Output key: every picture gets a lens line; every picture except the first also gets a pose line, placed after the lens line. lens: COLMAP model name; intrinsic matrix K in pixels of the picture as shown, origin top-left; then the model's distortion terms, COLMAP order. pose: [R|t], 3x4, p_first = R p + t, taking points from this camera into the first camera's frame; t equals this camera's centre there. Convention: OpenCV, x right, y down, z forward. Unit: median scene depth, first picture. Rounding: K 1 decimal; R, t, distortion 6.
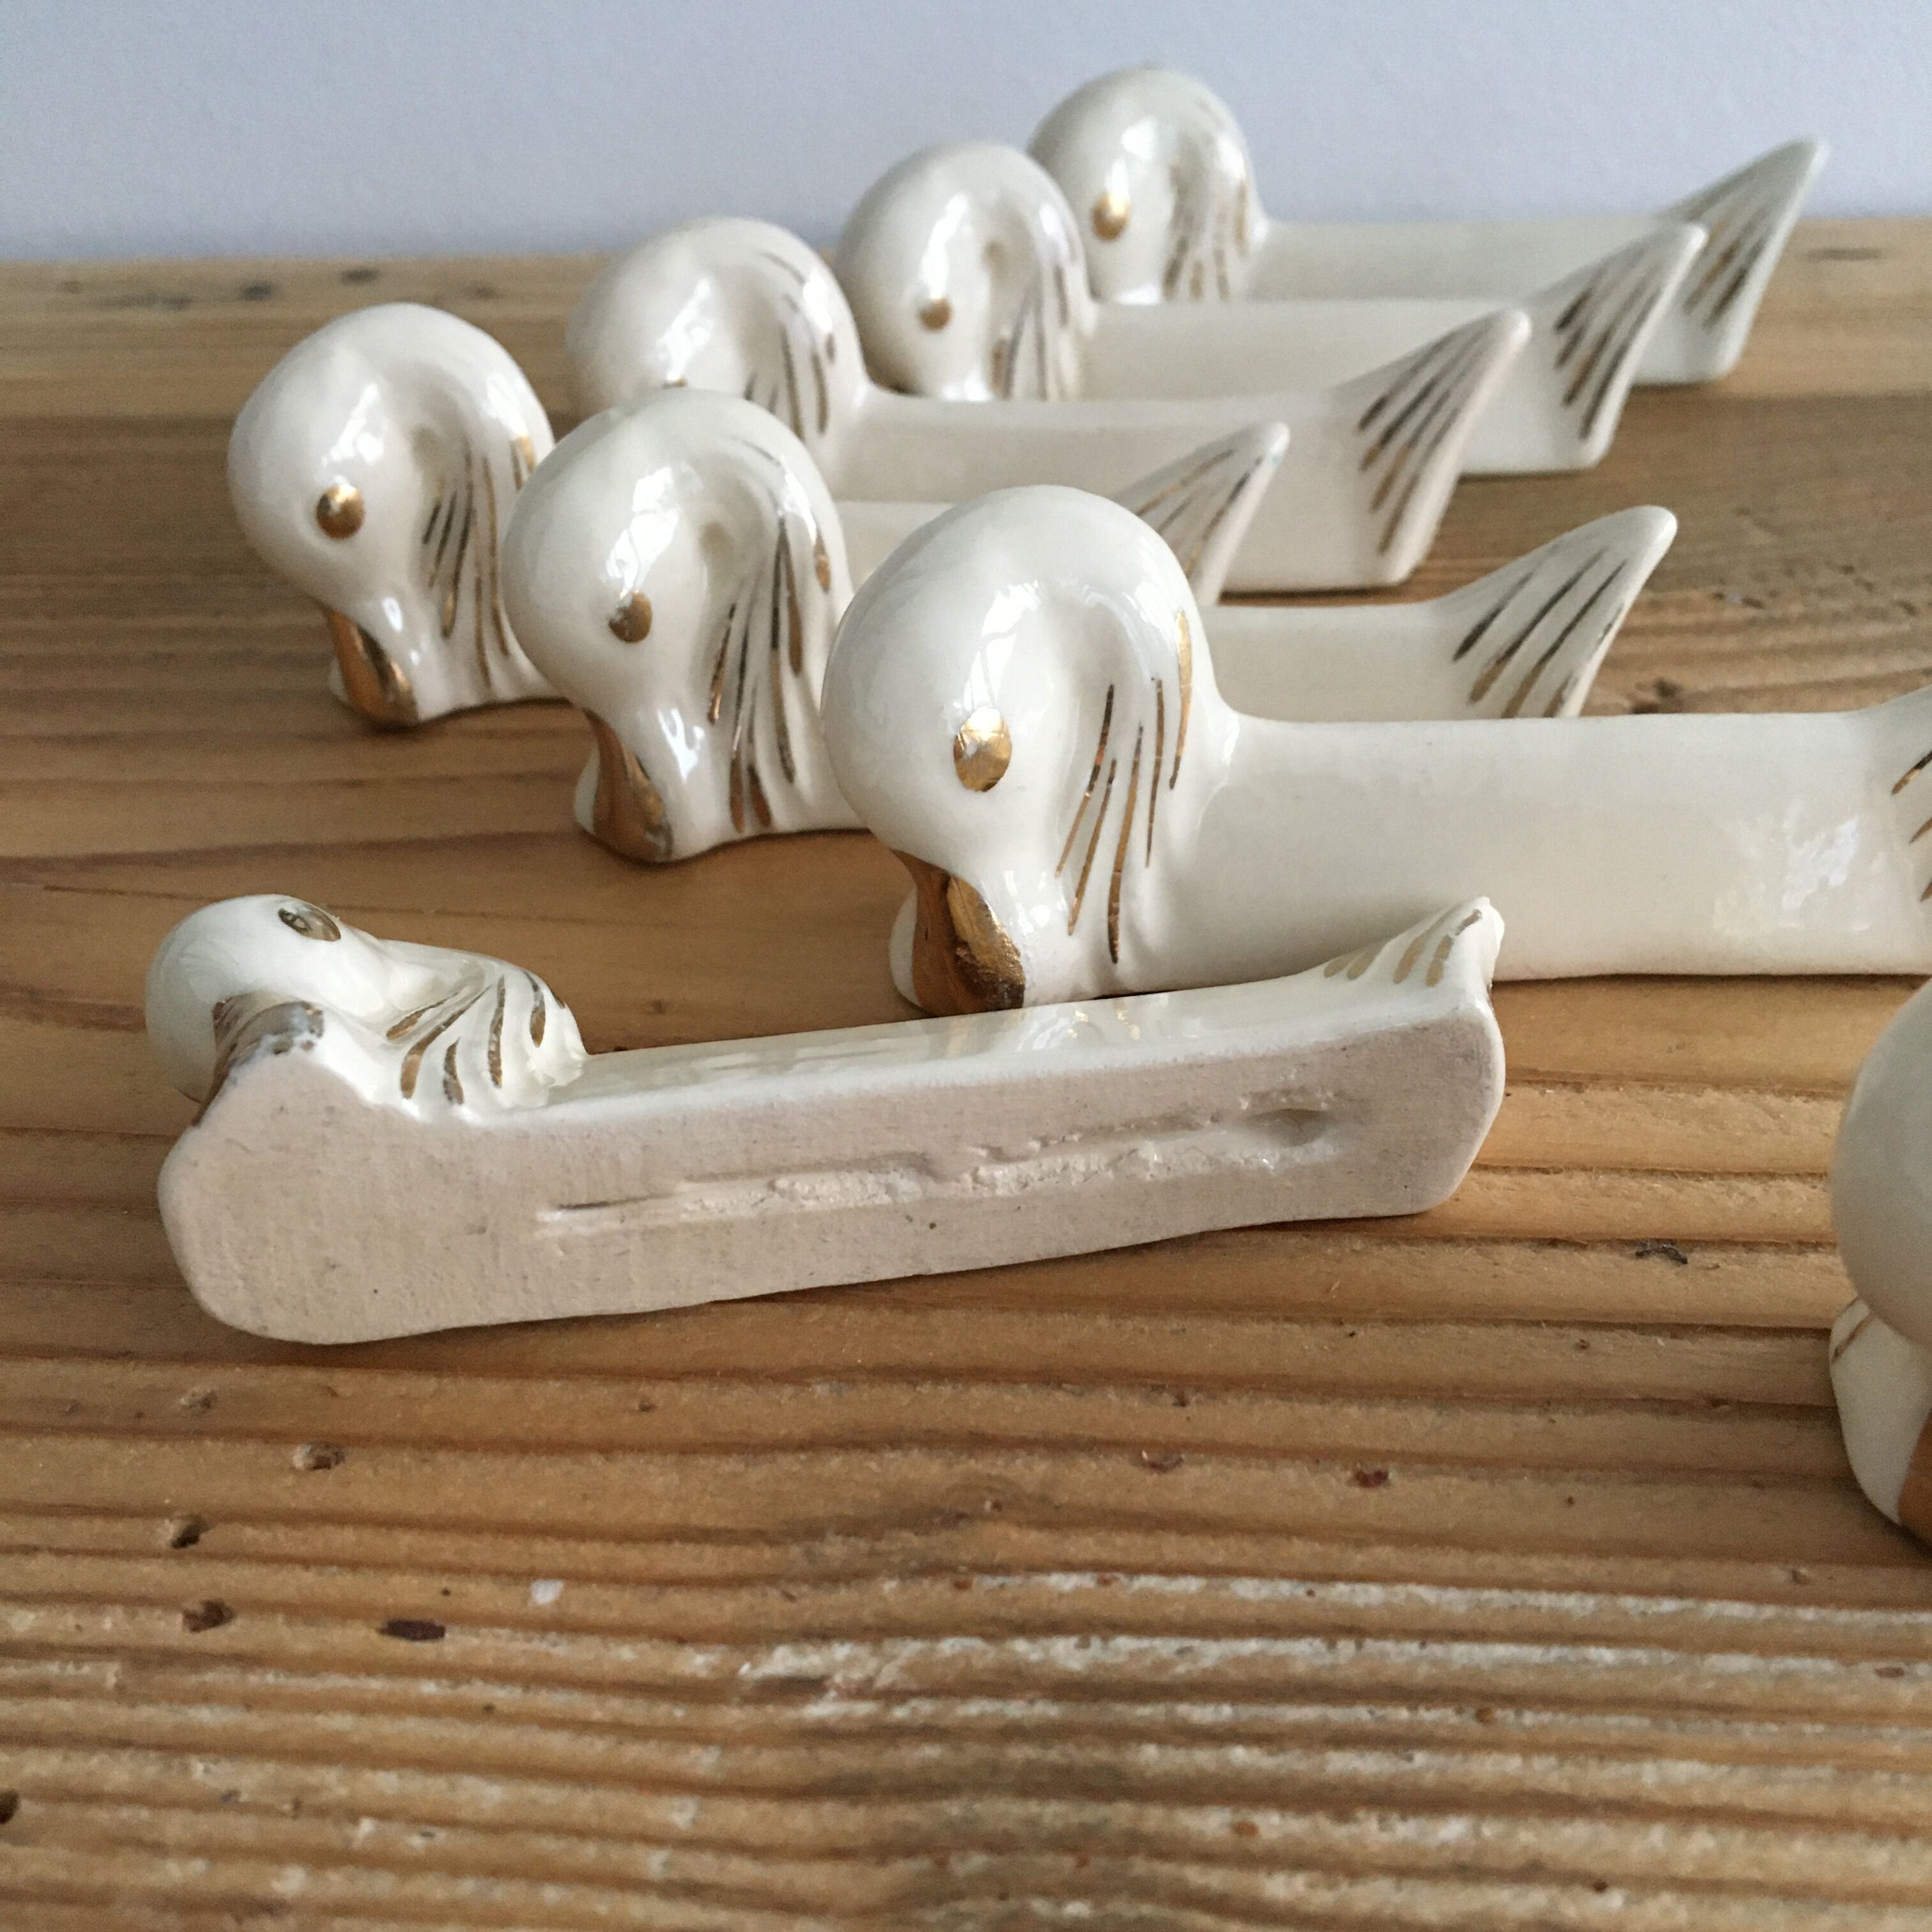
lens RADIAL K [[2235.2, 0, 966.0], [0, 2235.2, 966.0], [0, 0, 1]] dist [0.117184, -0.257064]
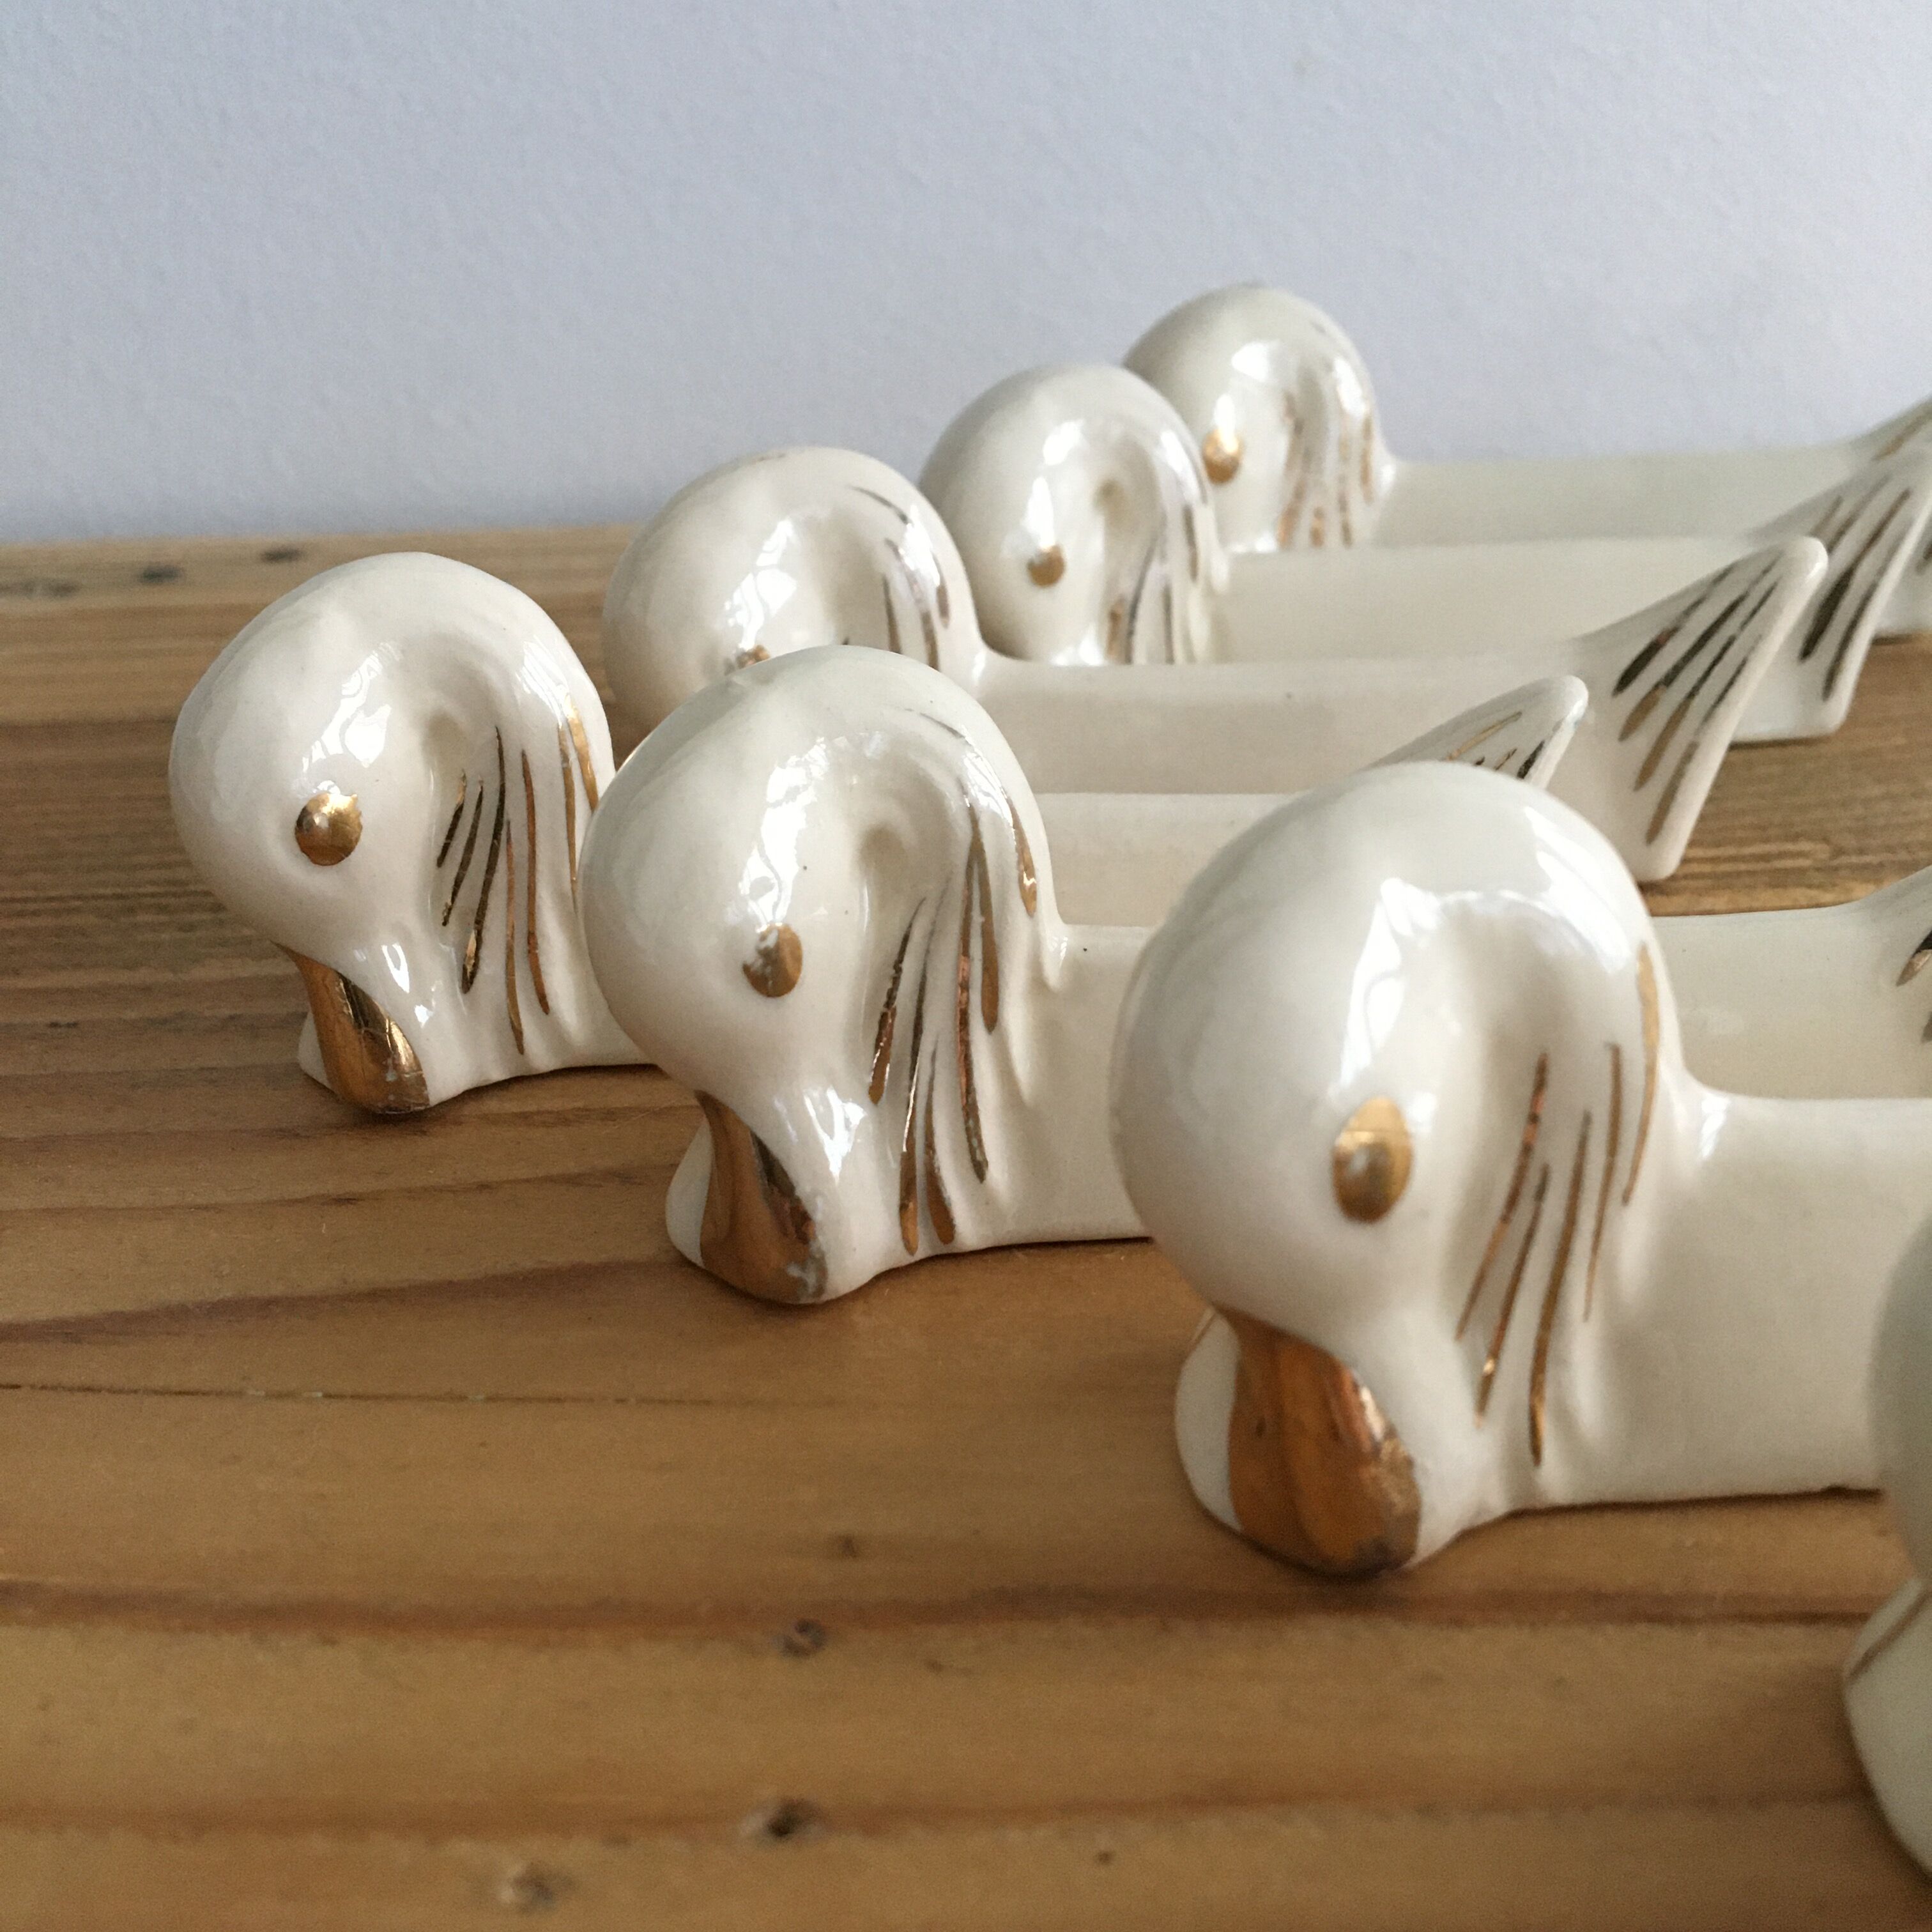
lens RADIAL K [[2235.2, 0, 966.0], [0, 2235.2, 966.0], [0, 0, 1]] dist [0.117184, -0.257064]
pose [[0.997260, -0.032106, 0.066642, -0.126861], [0.040444, 0.990976, -0.127795, -0.058186], [-0.061937, 0.130140, 0.989559, 0.286076]]
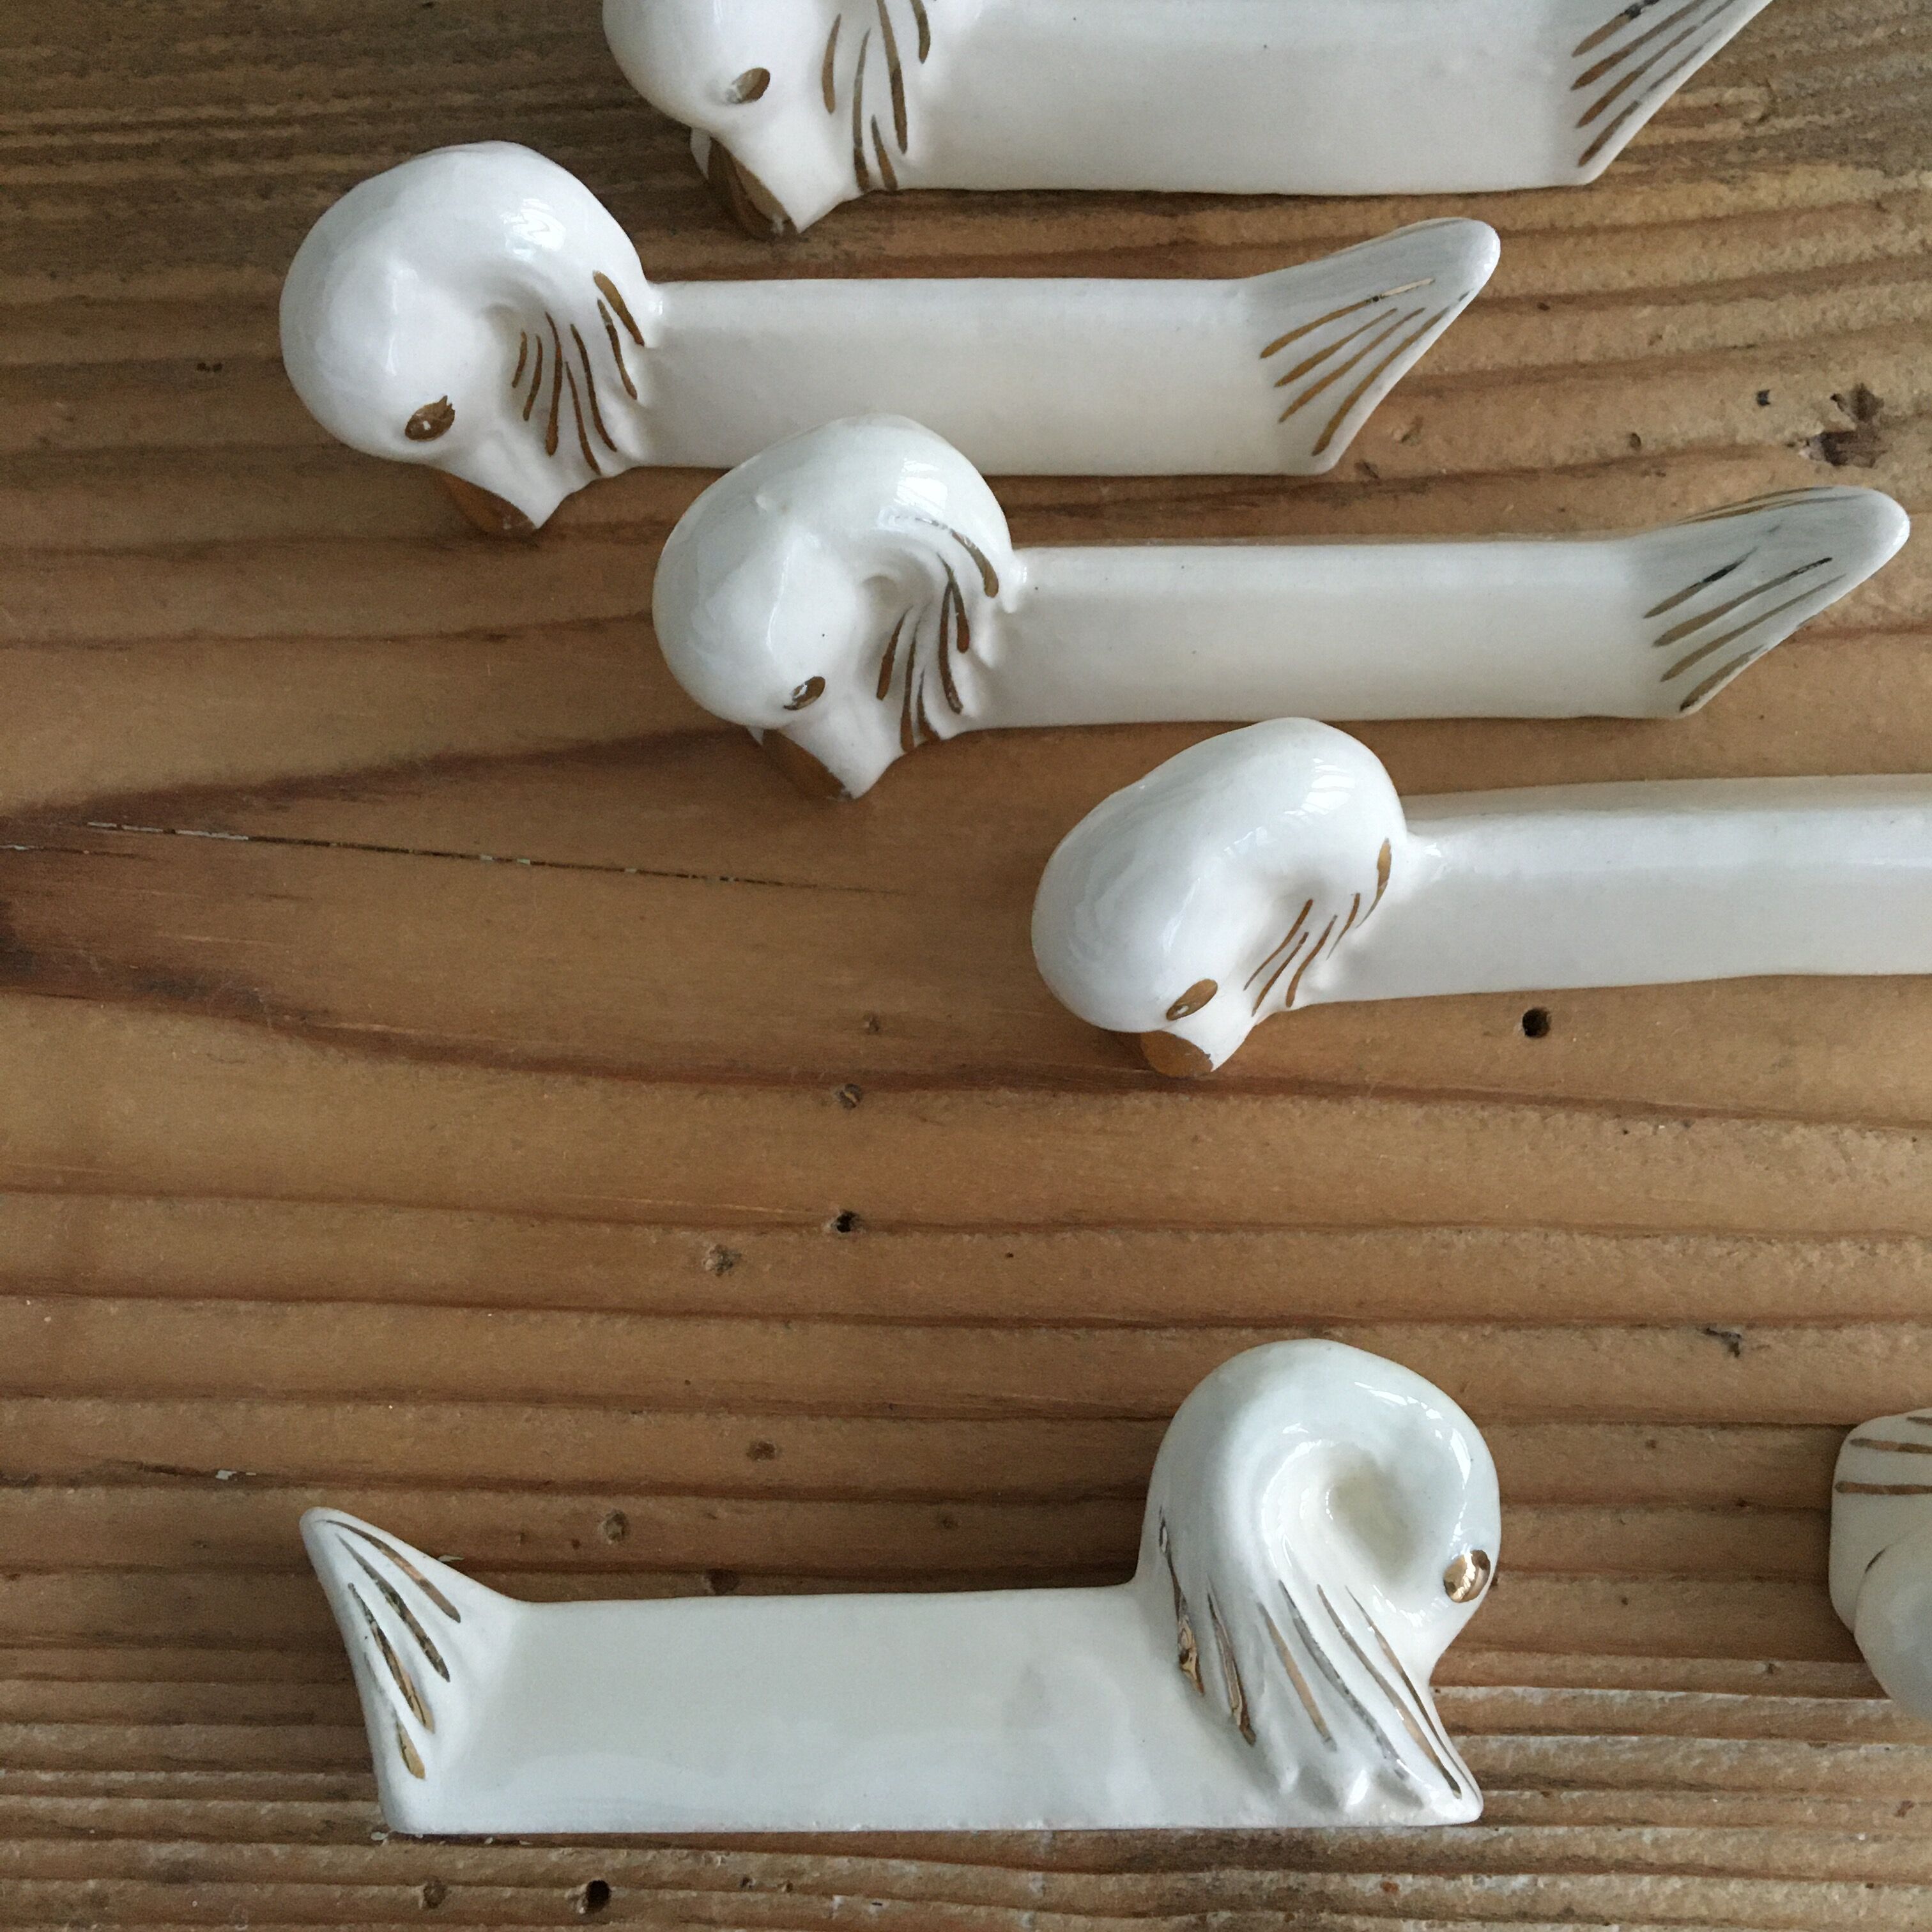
lens RADIAL K [[2235.2, 0, 966.0], [0, 2235.2, 966.0], [0, 0, 1]] dist [0.117184, -0.257064]
pose [[0.998253, -0.059088, 0.000207, -0.080909], [0.040055, 0.679274, 0.732790, -0.730812], [-0.043439, -0.731502, 0.680454, 0.233626]]
